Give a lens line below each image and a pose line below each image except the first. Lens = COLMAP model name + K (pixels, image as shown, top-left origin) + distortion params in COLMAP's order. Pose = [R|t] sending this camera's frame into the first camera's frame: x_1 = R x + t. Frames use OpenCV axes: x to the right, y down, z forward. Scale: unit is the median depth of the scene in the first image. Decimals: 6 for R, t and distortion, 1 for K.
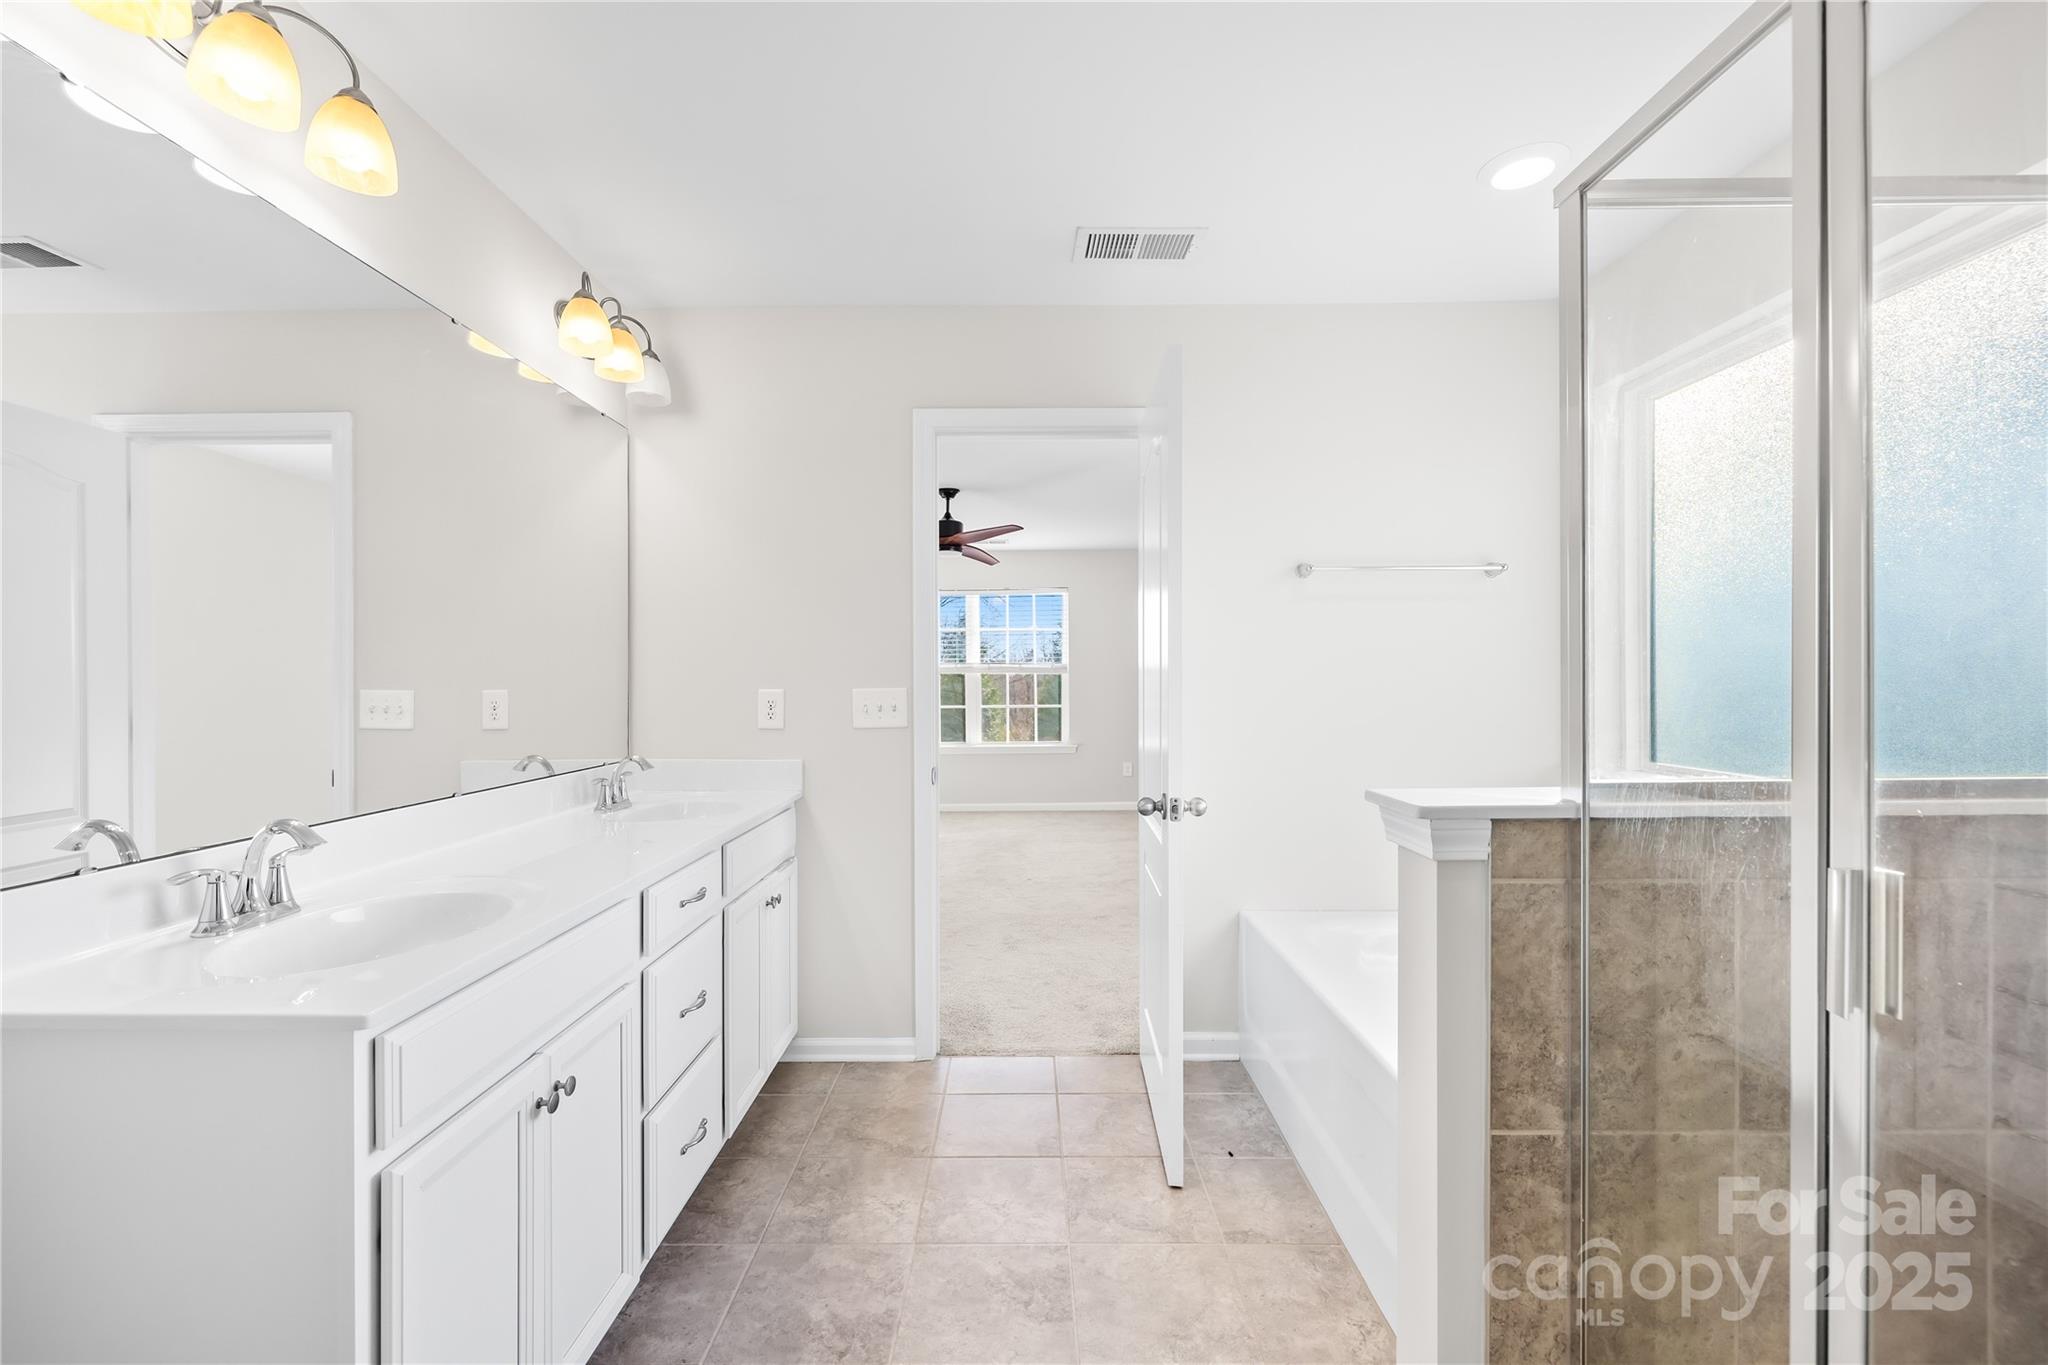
lens RADIAL K [[865.3, 0, 1026.5], [0, 865.3, 686.2], [0, 0, 1]] dist [-0.000767, -0.000797]
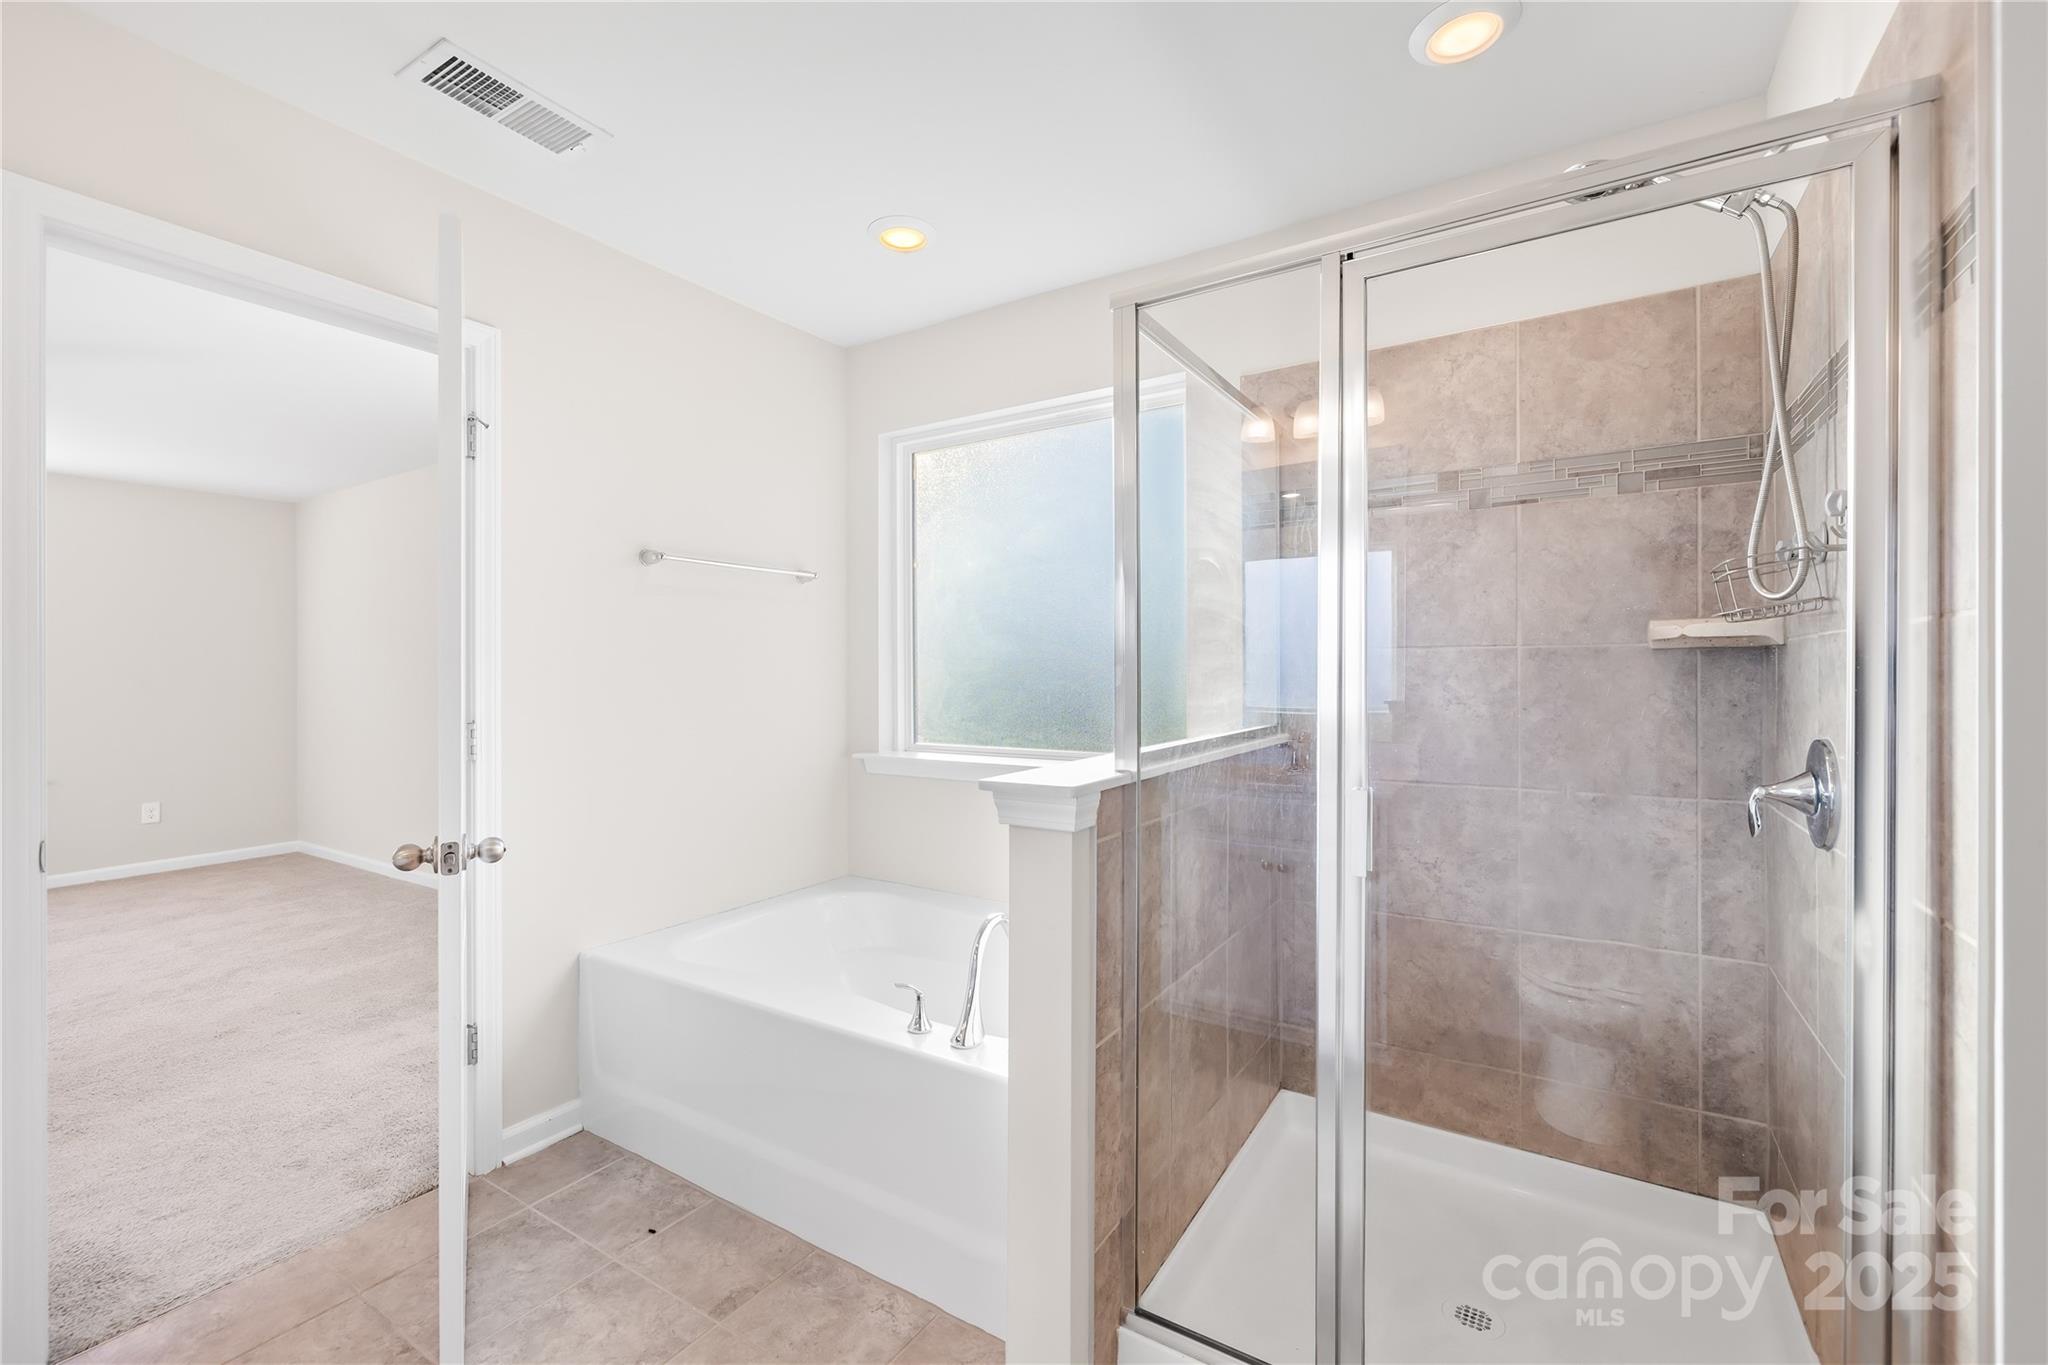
lens RADIAL K [[865.3, 0, 1023.7], [0, 865.3, 679.5], [0, 0, 1]] dist [-0.000767, -0.000797]
pose [[0.526304, -0.003437, 0.850290, -0.295030], [0.007012, 0.999975, -0.000298, -0.003229], [-0.850268, 0.006119, 0.526315, 0.230686]]
